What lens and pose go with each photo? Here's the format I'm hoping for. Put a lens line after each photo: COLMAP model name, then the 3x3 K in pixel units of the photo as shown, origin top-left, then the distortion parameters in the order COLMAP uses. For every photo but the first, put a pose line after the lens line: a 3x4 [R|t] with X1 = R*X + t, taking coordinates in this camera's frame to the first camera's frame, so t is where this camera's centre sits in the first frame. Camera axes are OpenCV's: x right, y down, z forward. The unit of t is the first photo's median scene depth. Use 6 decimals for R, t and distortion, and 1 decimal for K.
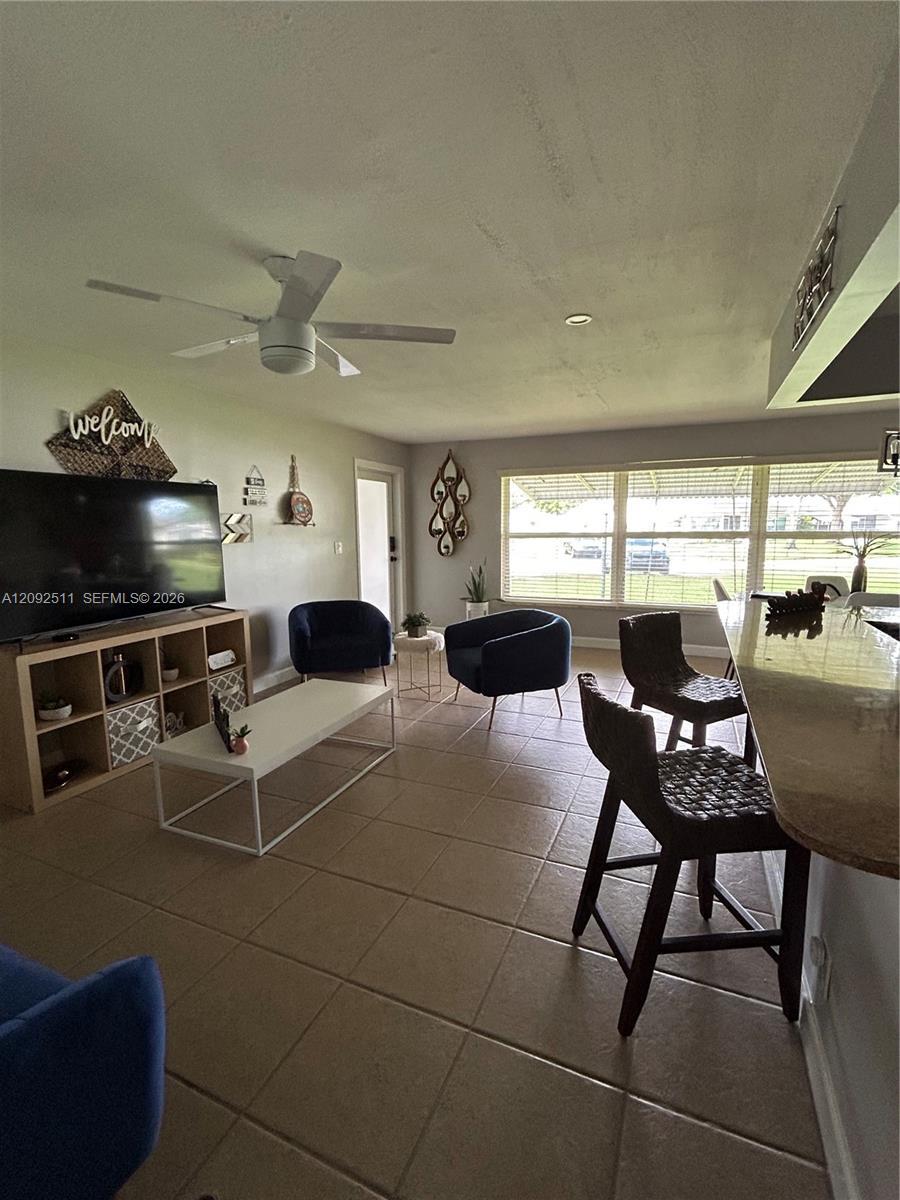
lens RADIAL K [[534.6, 0, 451.6], [0, 534.6, 601.8], [0, 0, 1]] dist [0.001406, 0.000059]
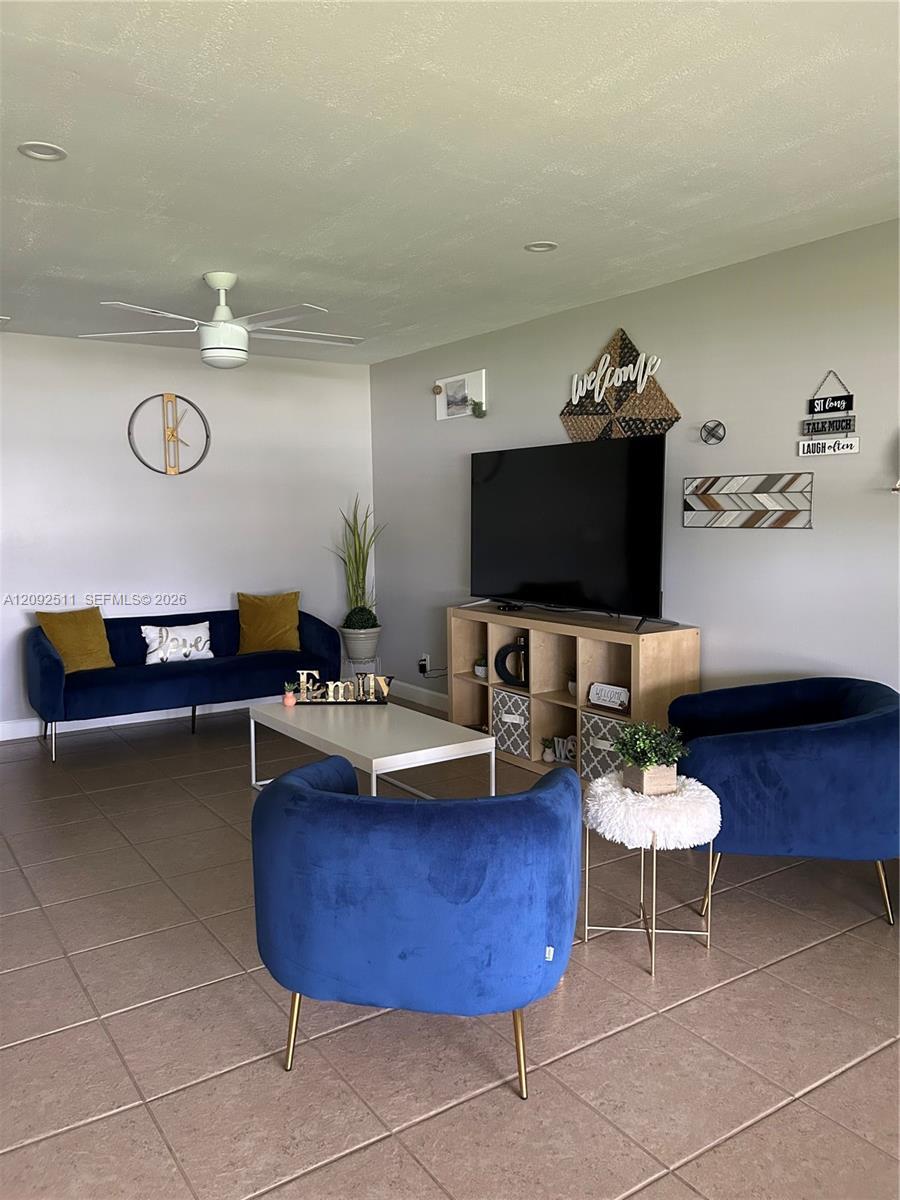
lens RADIAL K [[908.2, 0, 453.3], [0, 908.2, 605.1], [0, 0, 1]] dist [0.055701, -0.061494]
pose [[-0.522368, 0.113090, -0.845188, 0.688445], [-0.103605, 0.975406, 0.194547, -0.225302], [0.846403, 0.189191, -0.497804, 1.502237]]
